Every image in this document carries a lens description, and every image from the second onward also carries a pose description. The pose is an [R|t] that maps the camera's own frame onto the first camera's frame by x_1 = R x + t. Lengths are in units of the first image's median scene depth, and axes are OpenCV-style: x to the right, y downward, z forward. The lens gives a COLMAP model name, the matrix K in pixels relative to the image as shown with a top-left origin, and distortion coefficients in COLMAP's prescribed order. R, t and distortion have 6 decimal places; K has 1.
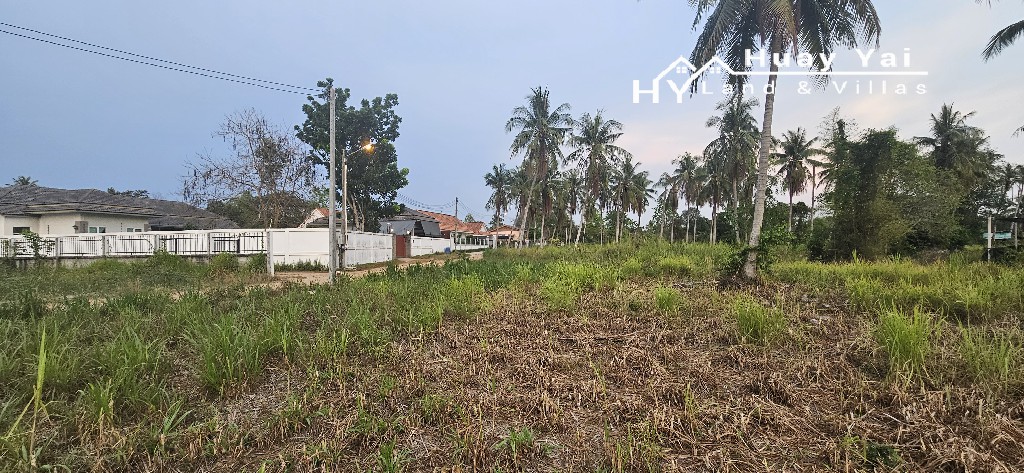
lens RADIAL K [[370.9, 0, 512.0], [0, 370.9, 236.5], [0, 0, 1]] dist [0.000215, 0.000052]
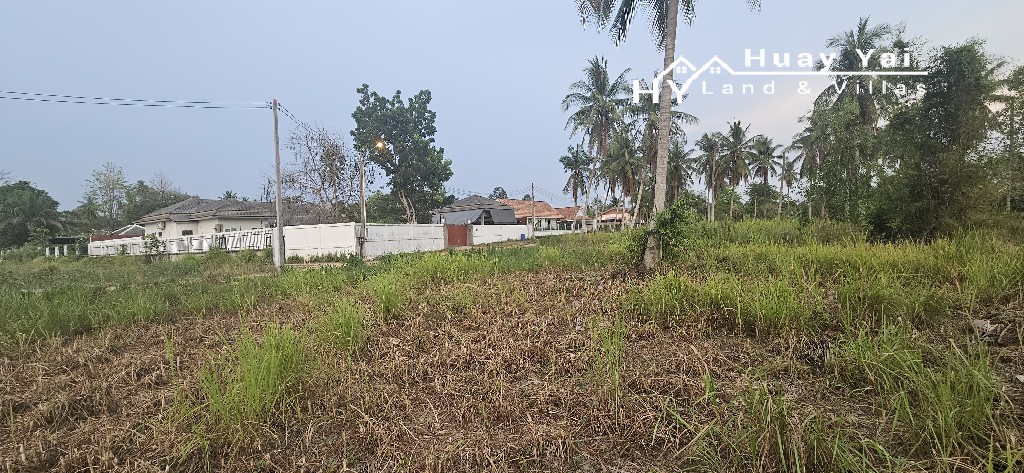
lens RADIAL K [[376.4, 0, 512.0], [0, 376.4, 236.5], [0, 0, 1]] dist [0.000937, -0.000036]
pose [[0.954745, -0.030608, -0.295845, 0.167229], [0.042400, 0.998538, 0.033527, 0.000902], [0.294386, -0.044554, 0.954647, 0.037690]]
